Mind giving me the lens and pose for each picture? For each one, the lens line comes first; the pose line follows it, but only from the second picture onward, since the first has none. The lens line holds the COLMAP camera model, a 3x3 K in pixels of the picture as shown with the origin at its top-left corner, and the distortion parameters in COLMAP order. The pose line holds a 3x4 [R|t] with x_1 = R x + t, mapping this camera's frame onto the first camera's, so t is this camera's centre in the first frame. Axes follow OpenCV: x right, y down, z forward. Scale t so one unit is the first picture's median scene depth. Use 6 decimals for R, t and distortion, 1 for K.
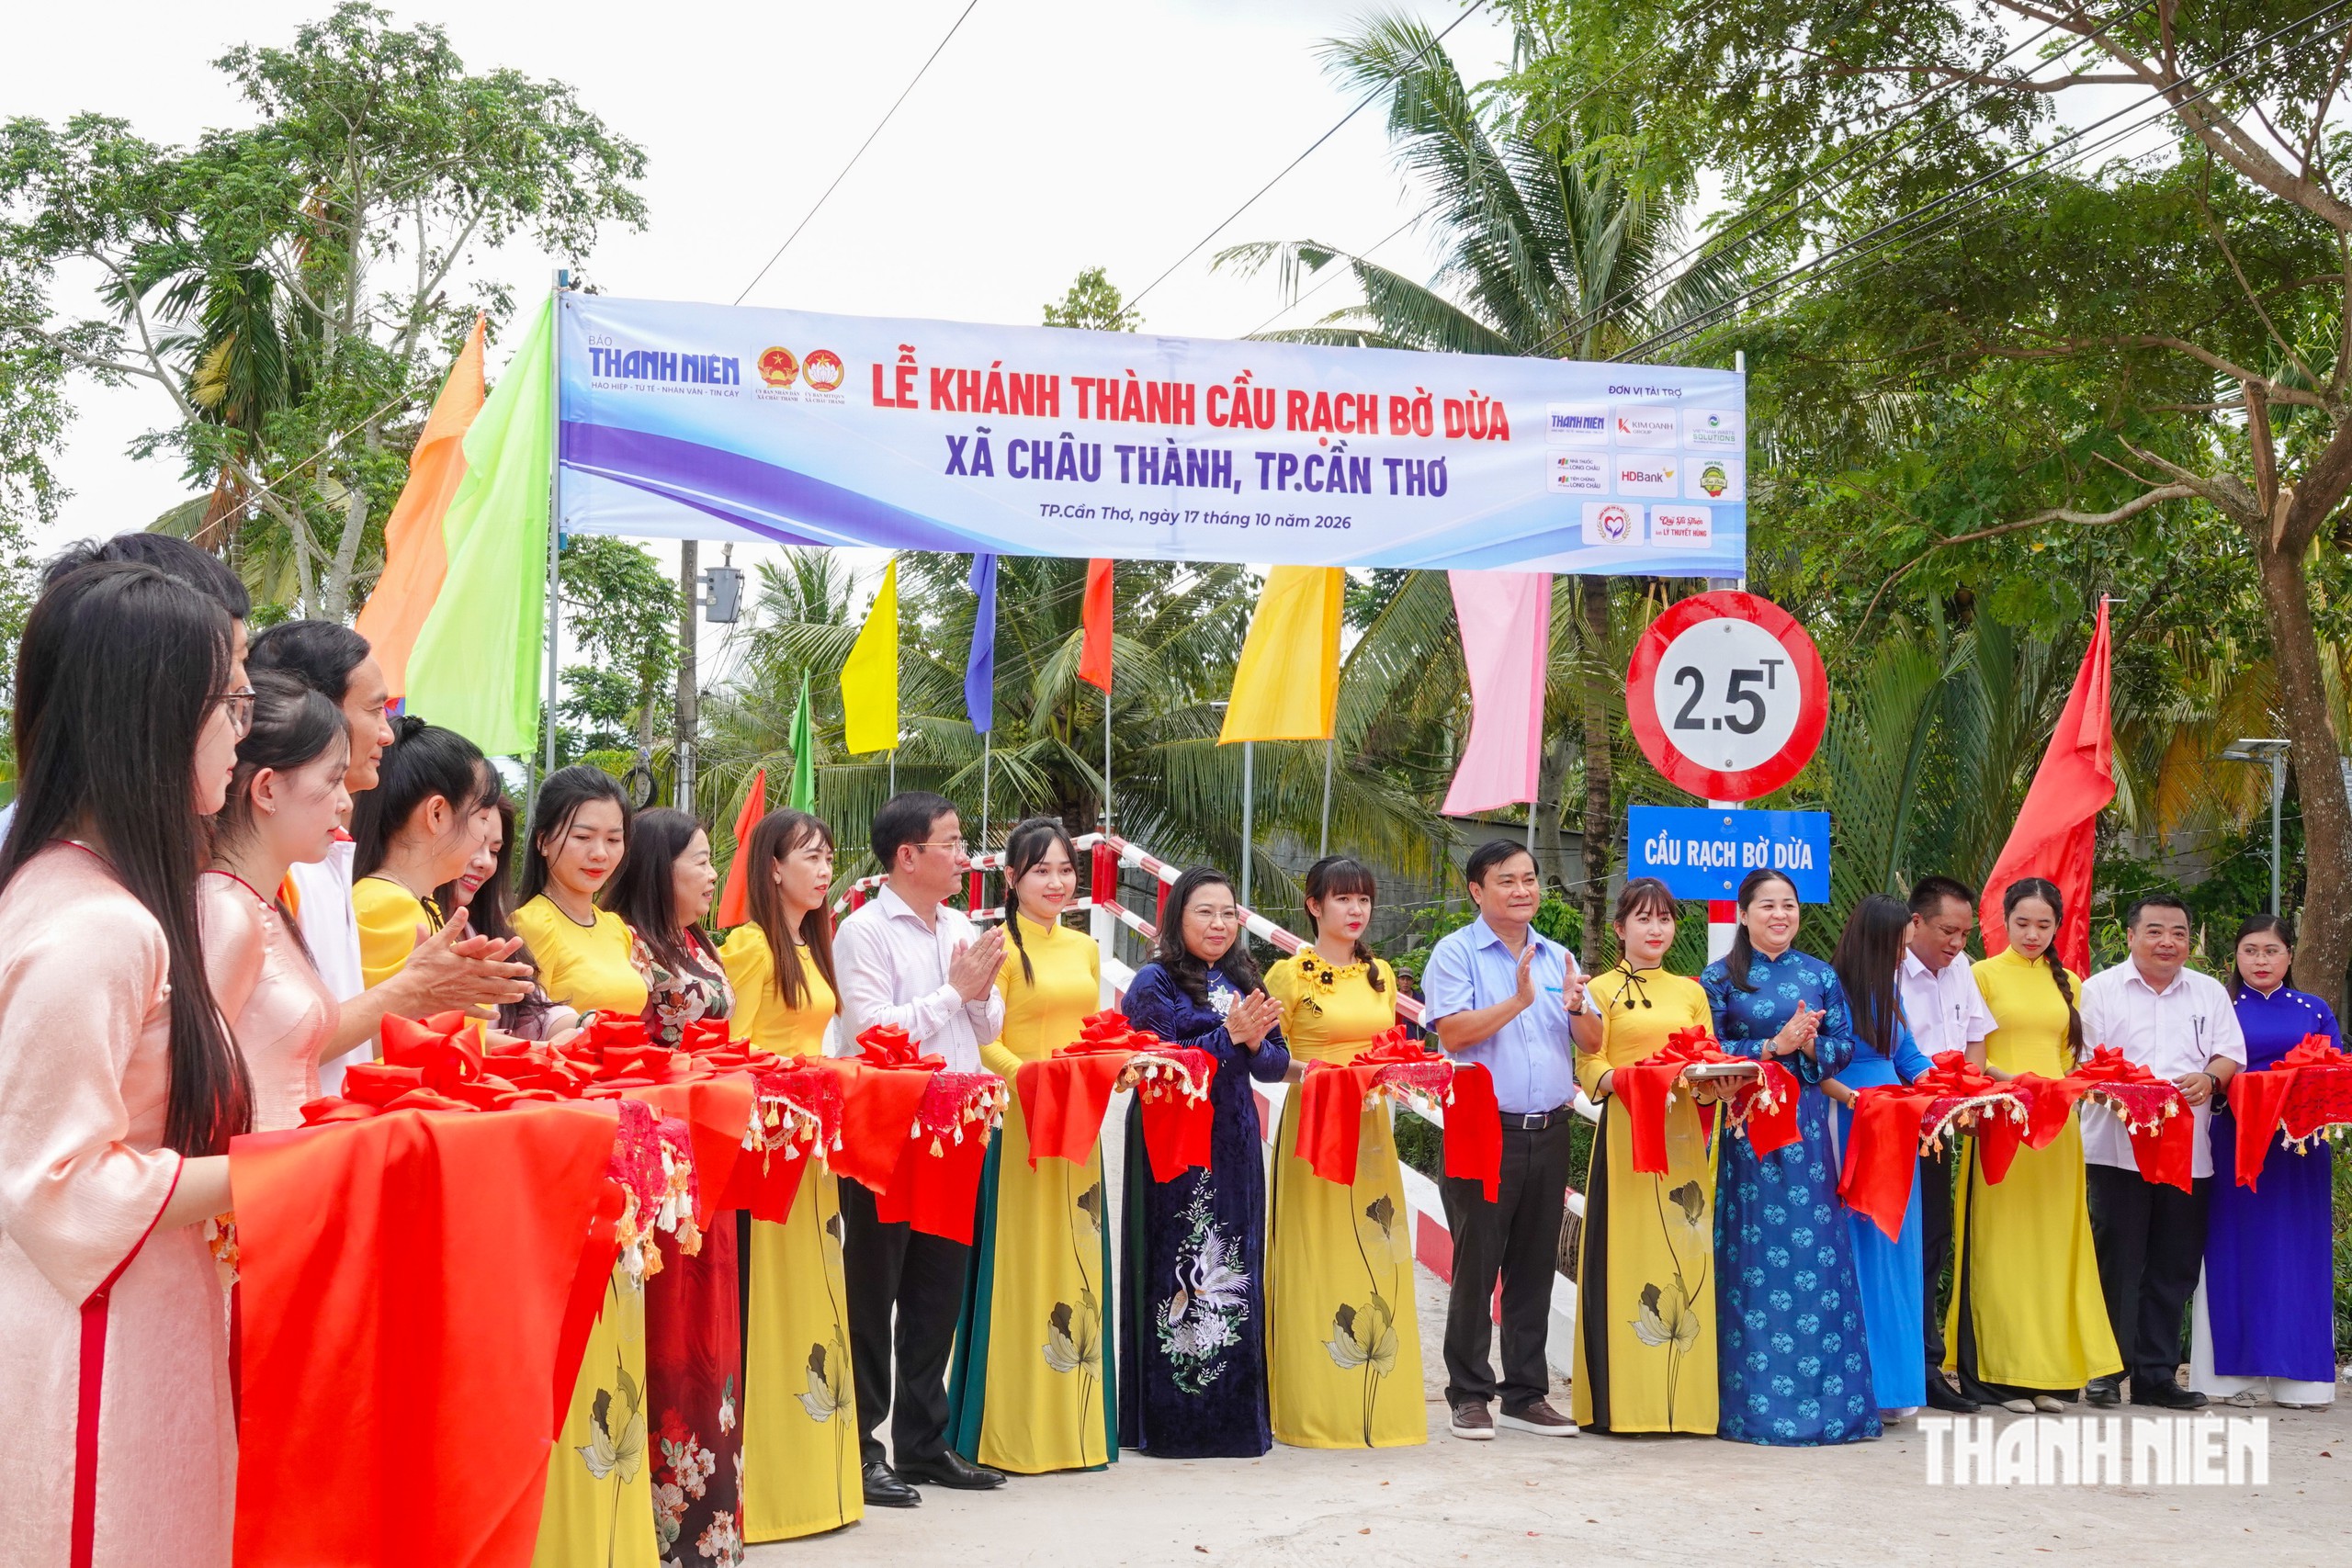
lens RADIAL K [[2966.6, 0, 1167.4], [0, 2966.6, 788.2], [0, 0, 1]] dist [-0.112055, 0.000000]
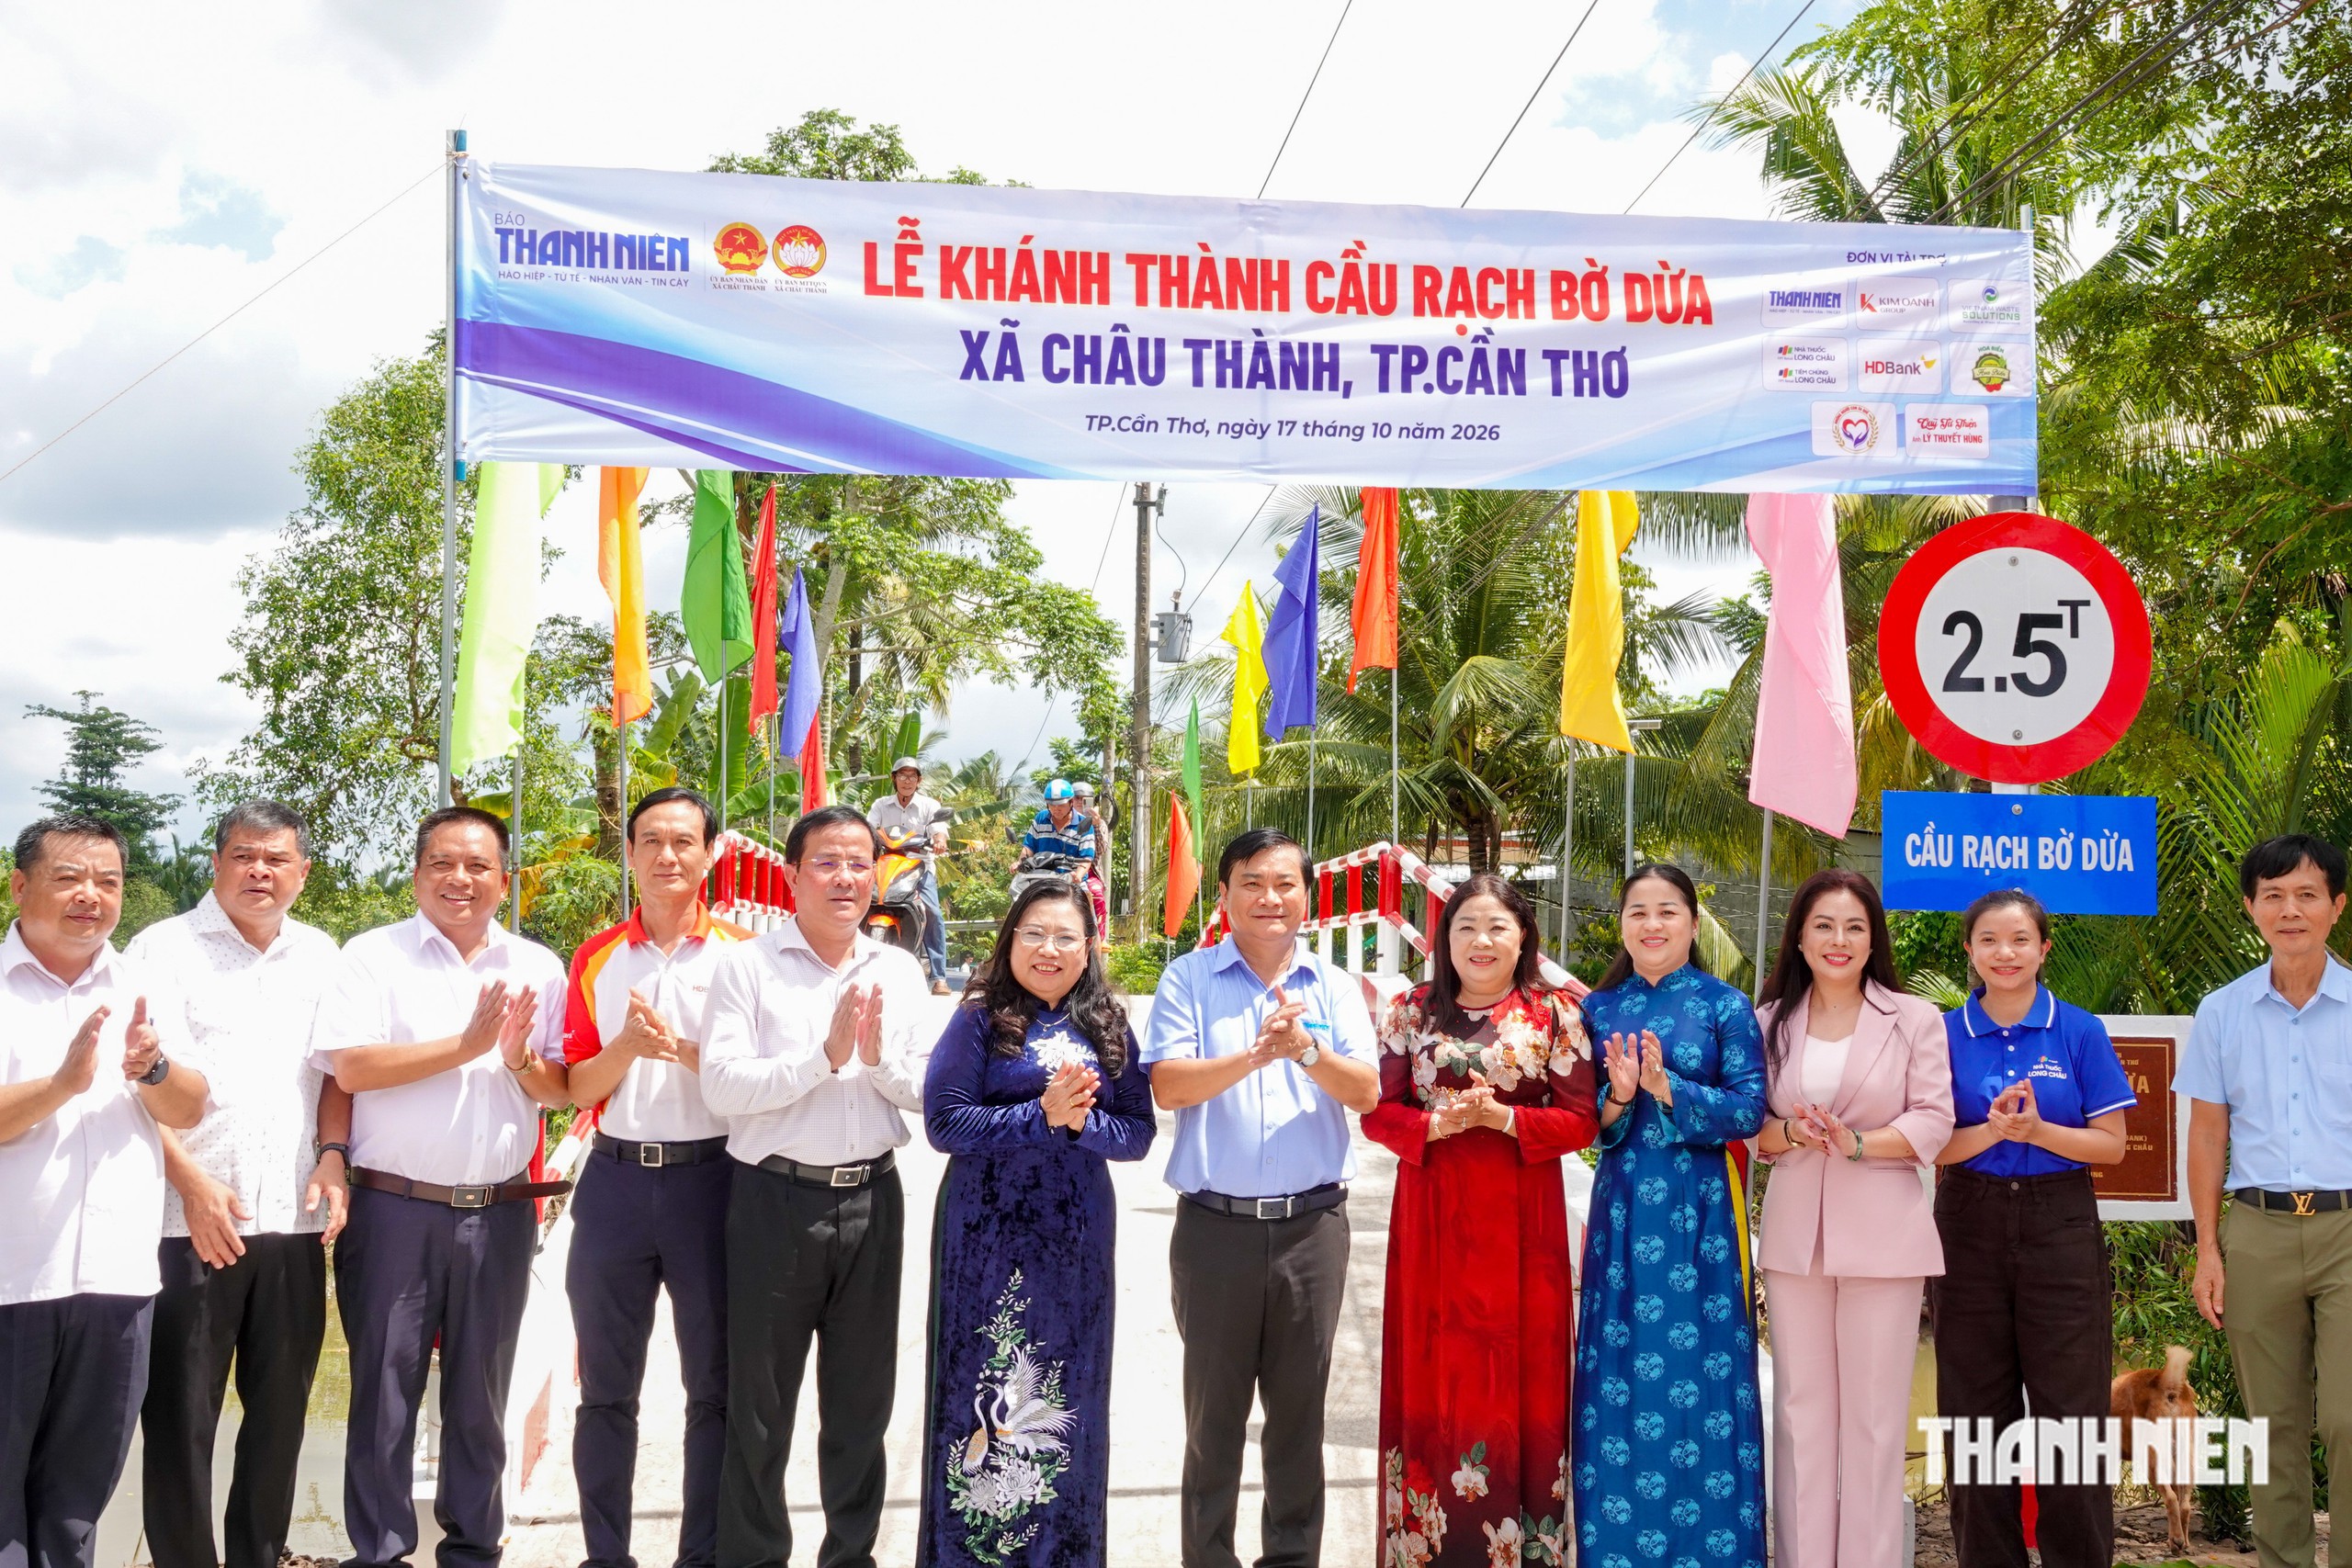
lens RADIAL K [[2495.0, 0, 1212.0], [0, 2495.0, 774.1], [0, 0, 1]] dist [-0.027821, 0.000000]
pose [[0.985923, -0.015426, -0.166485, 0.094064], [0.012801, 0.999776, -0.016825, 0.010501], [0.166708, 0.014457, 0.985900, 0.336344]]
